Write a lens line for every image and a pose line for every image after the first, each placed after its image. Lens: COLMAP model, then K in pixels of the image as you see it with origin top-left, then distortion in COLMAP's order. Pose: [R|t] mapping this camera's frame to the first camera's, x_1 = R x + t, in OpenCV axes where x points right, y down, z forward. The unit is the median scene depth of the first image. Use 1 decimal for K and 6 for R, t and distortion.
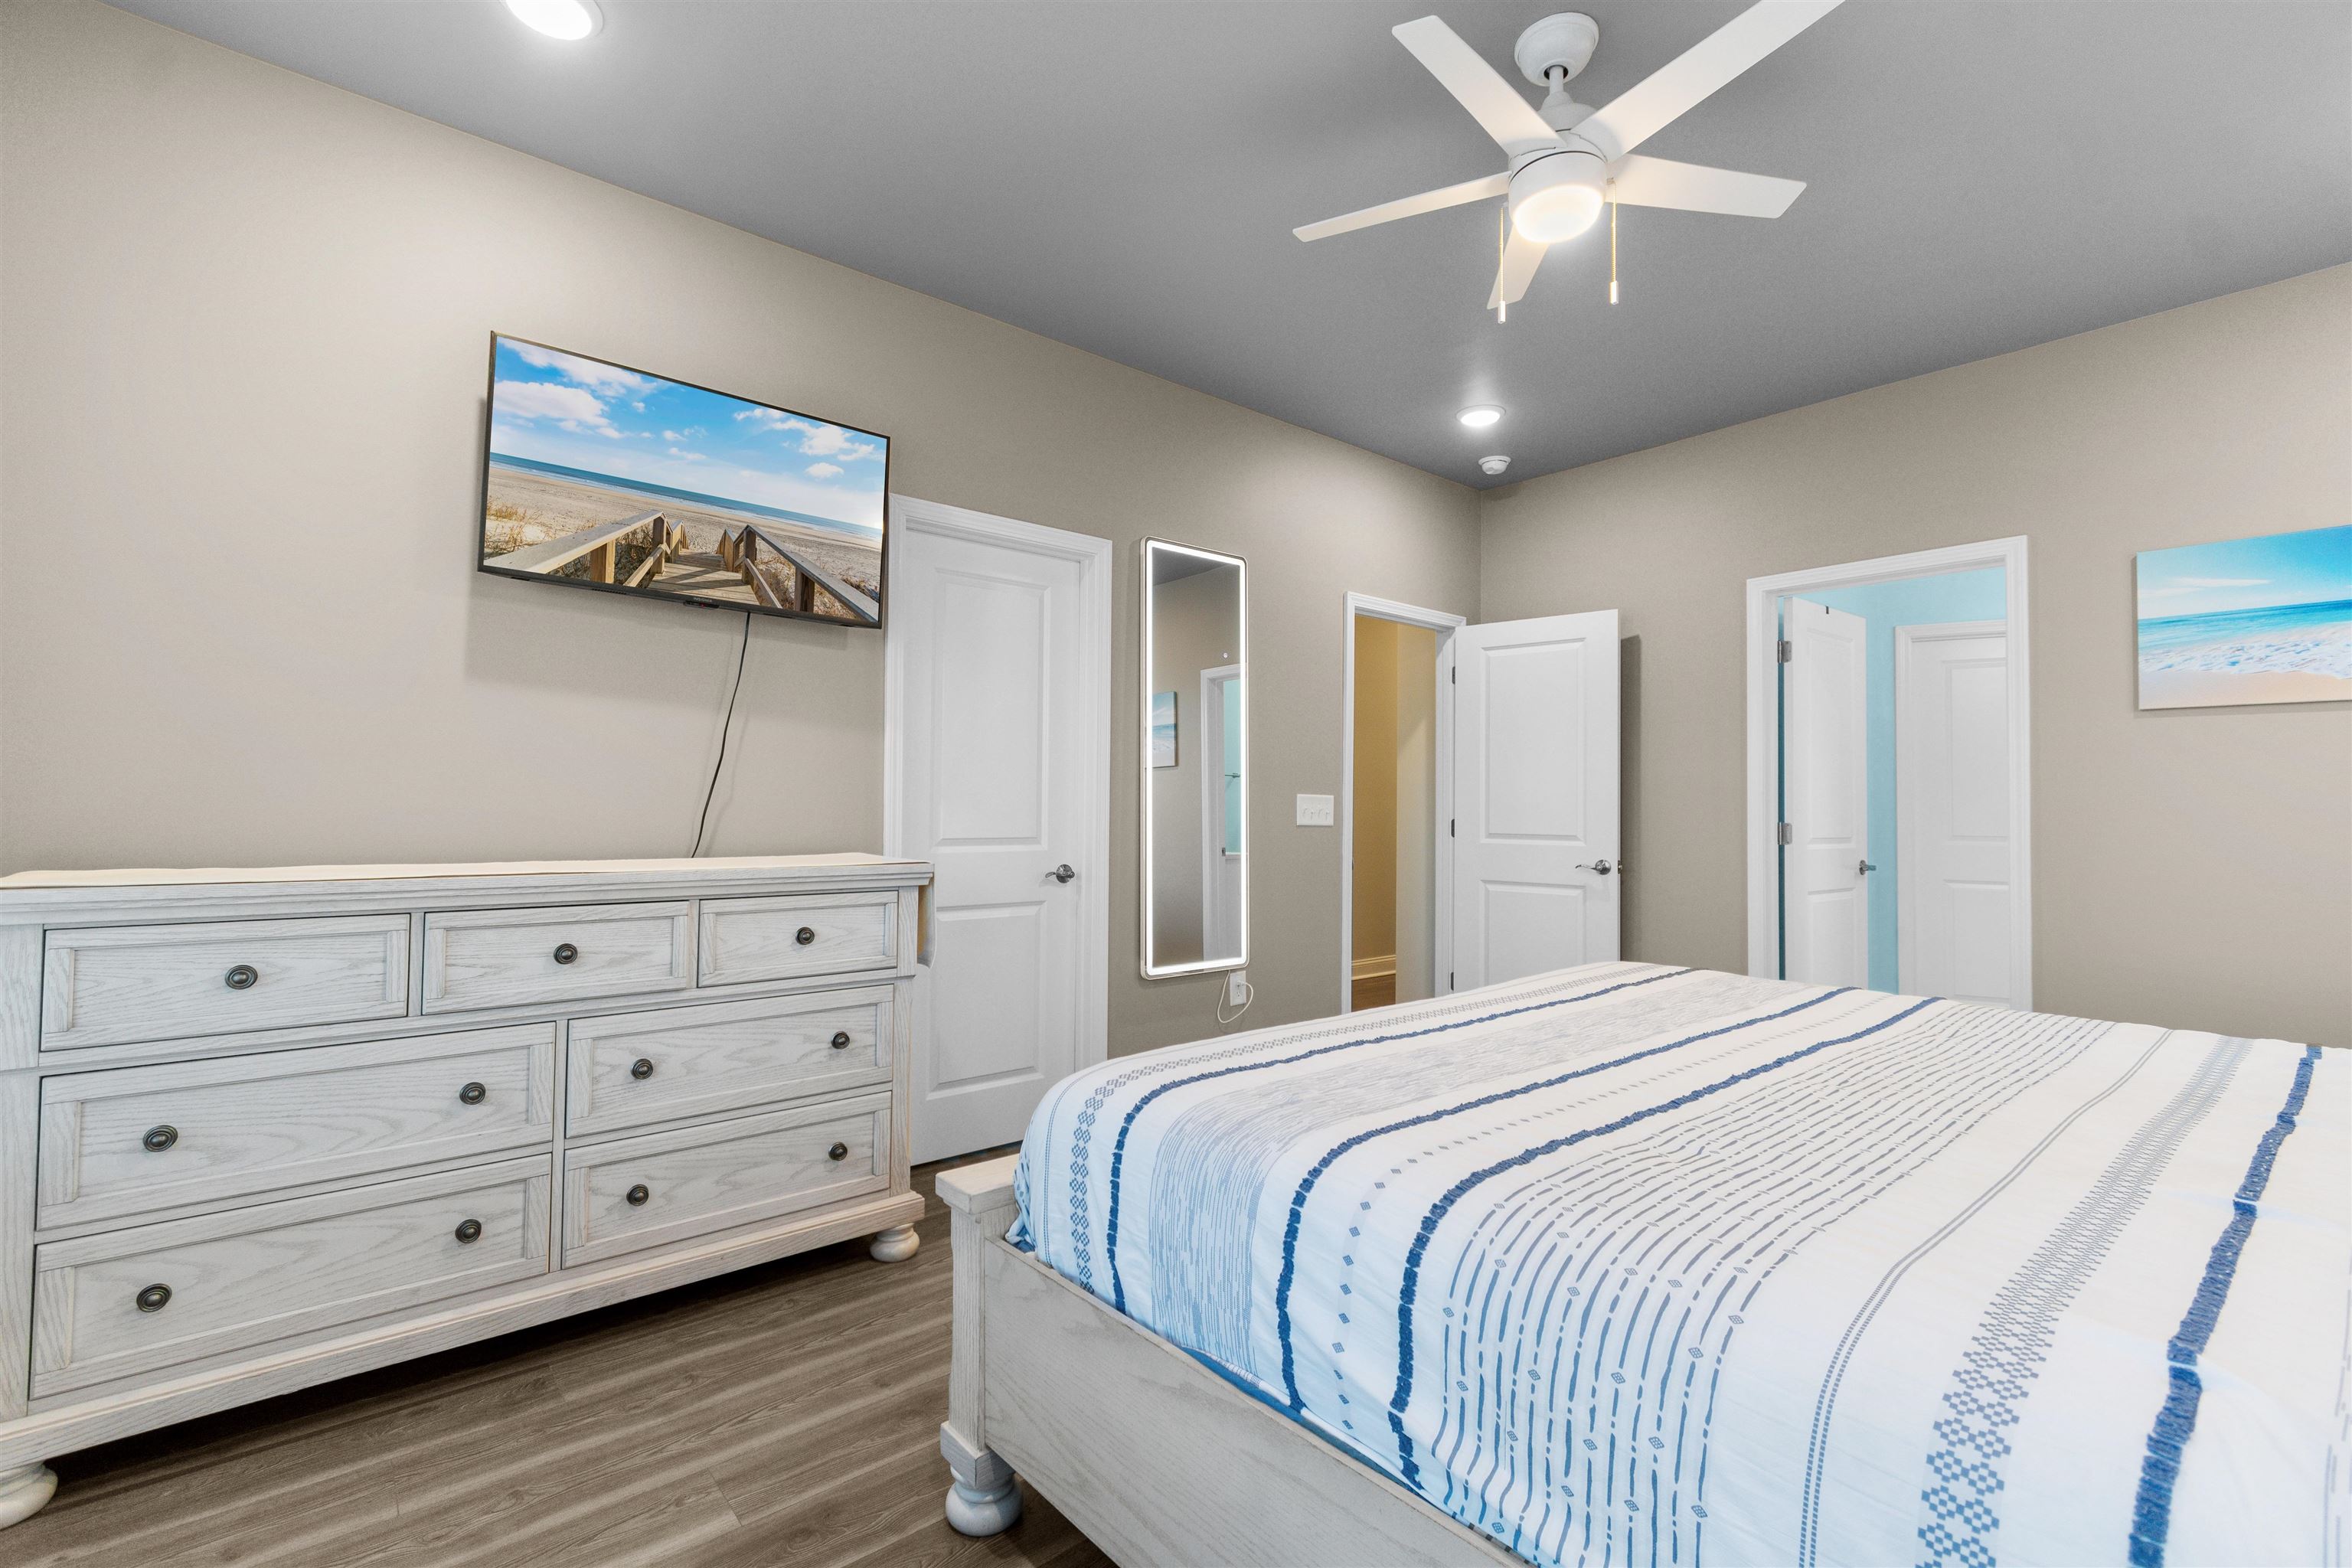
lens RADIAL K [[1032.7, 0, 1177.2], [0, 1032.7, 780.5], [0, 0, 1]] dist [-0.000453, 0.000255]
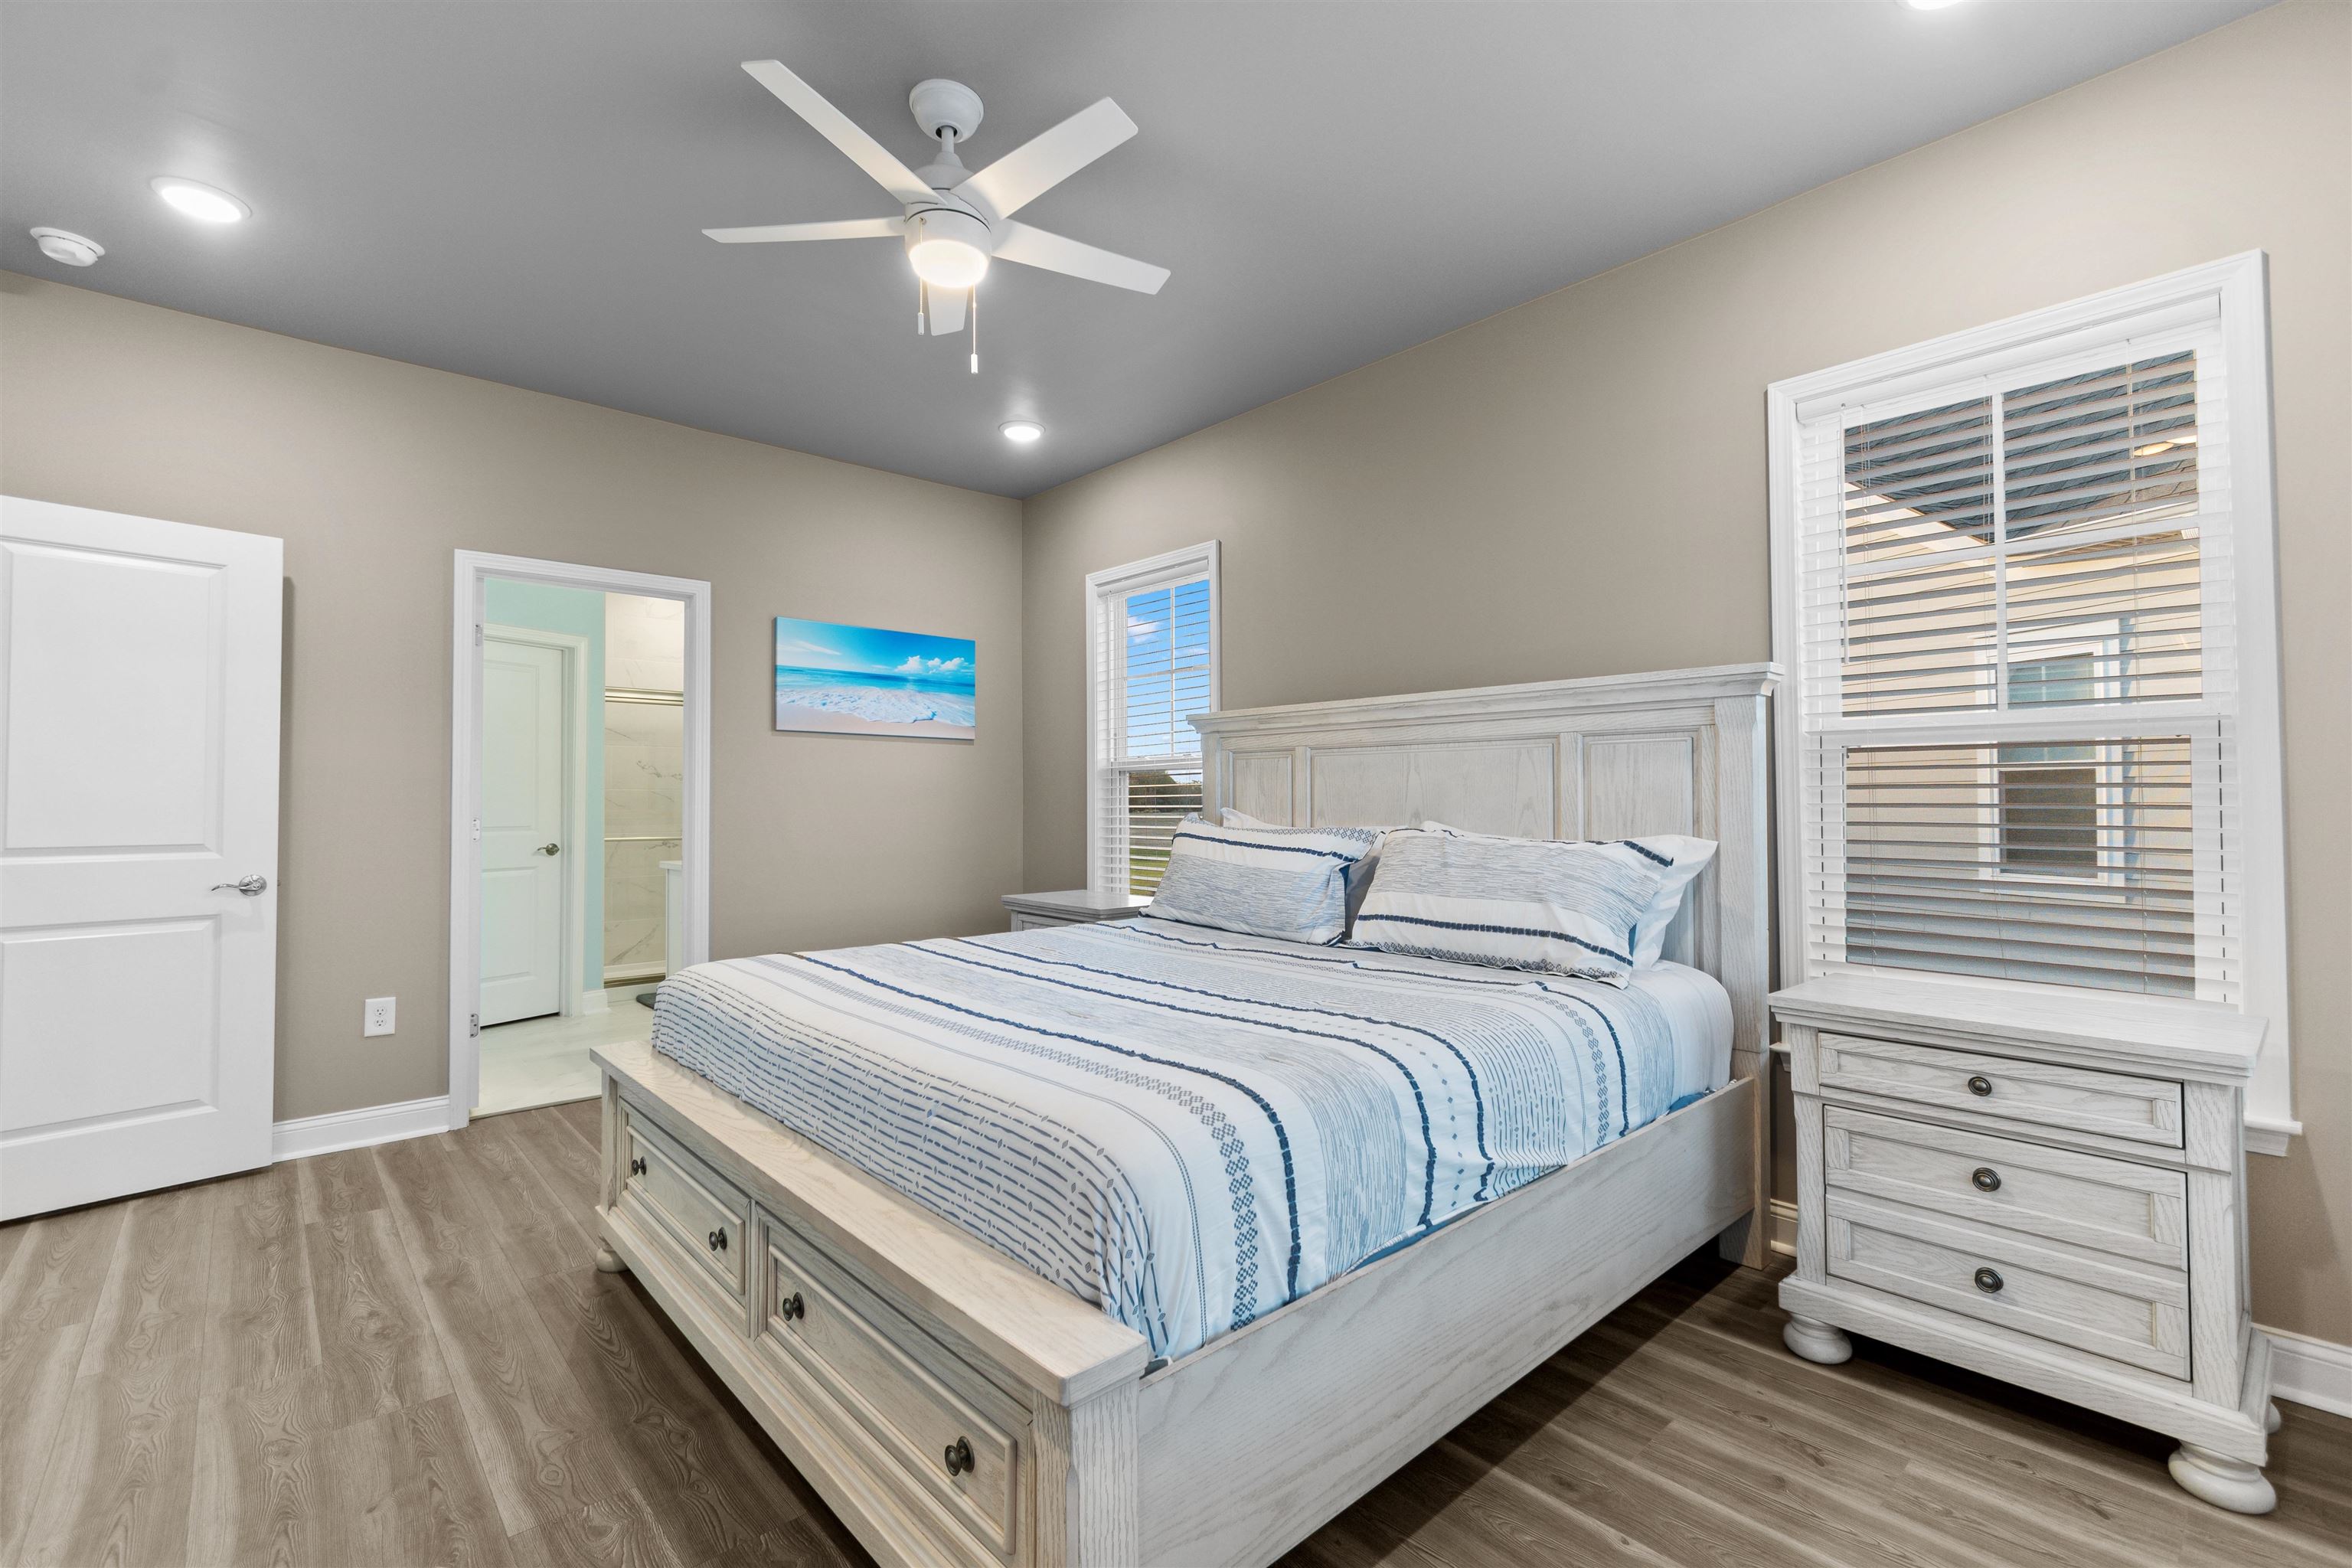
lens RADIAL K [[1032.7, 0, 1171.2], [0, 1032.7, 780.9], [0, 0, 1]] dist [-0.000453, 0.000255]
pose [[-0.033322, 0.011583, 0.999378, -1.434134], [-0.022766, 0.999665, -0.012345, 0.016256], [-0.999185, -0.023163, -0.033047, 1.546469]]
